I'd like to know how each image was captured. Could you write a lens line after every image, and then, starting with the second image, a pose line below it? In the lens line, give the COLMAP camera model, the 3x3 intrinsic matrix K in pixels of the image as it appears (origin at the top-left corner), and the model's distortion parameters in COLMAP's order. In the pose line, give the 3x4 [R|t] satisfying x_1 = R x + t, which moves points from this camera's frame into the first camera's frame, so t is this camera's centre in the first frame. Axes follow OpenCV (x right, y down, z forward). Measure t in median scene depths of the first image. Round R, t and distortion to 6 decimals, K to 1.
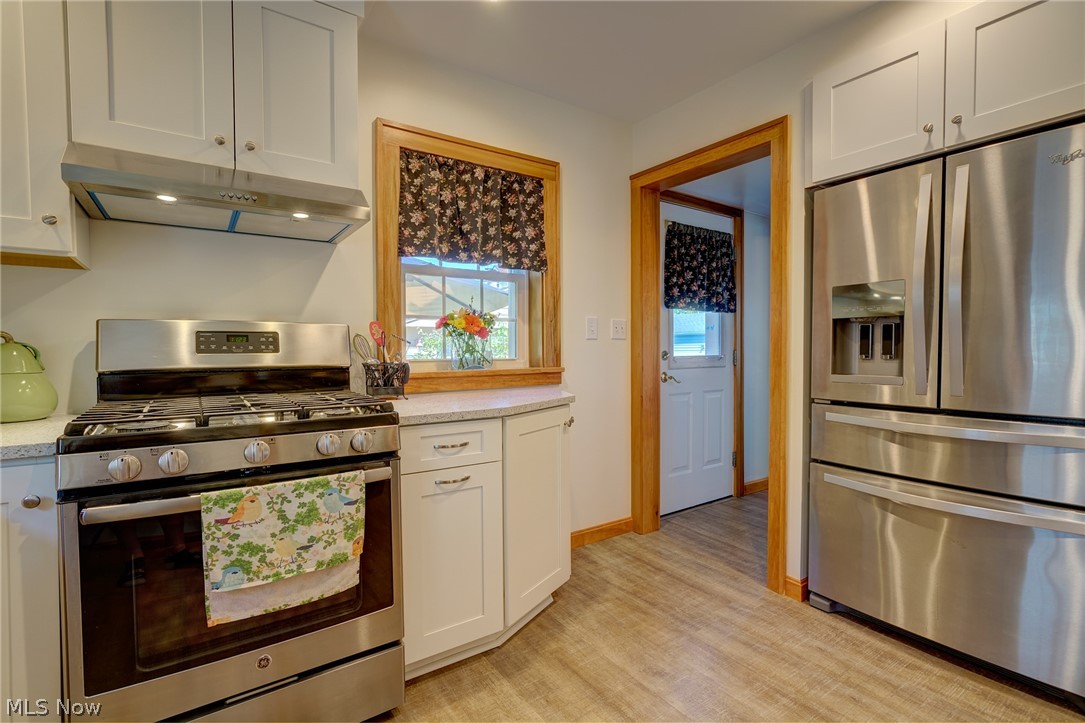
lens RADIAL K [[502.4, 0, 540.8], [0, 502.4, 364.7], [0, 0, 1]] dist [-0.035759, 0.018185]
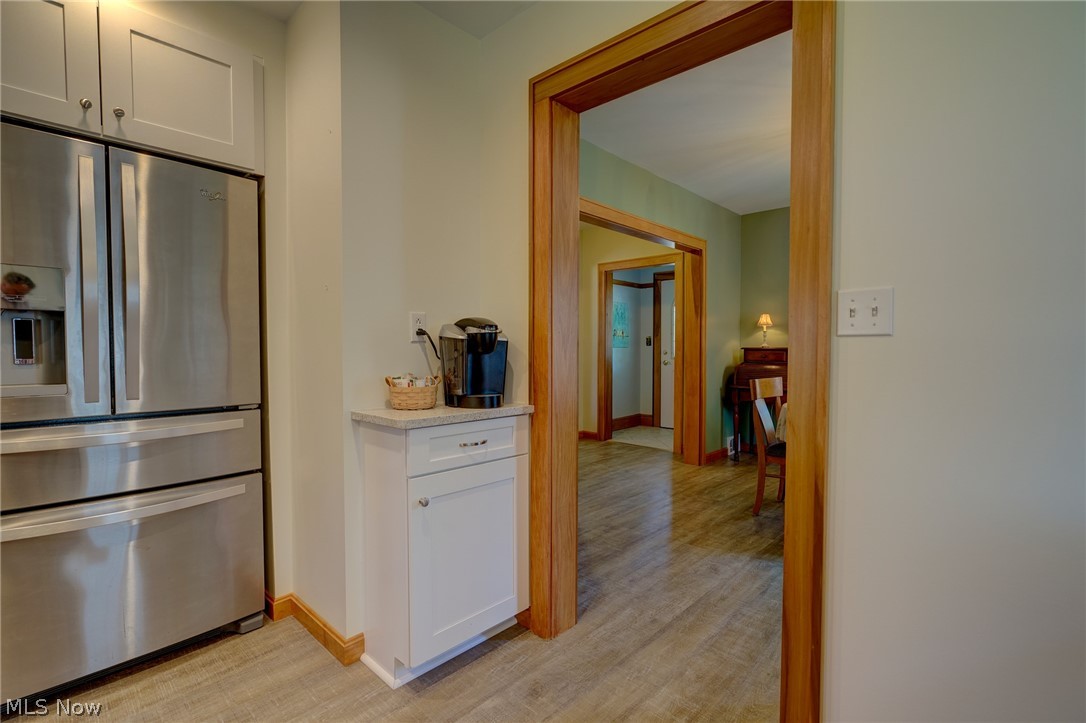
lens RADIAL K [[506.5, 0, 543.0], [0, 506.5, 361.5], [0, 0, 1]] dist [0.000221, 0.000006]
pose [[-0.204813, -0.024424, 0.978496, -0.307233], [0.030729, 0.999035, 0.031369, -0.017351], [-0.978319, 0.036493, -0.203865, 0.413167]]
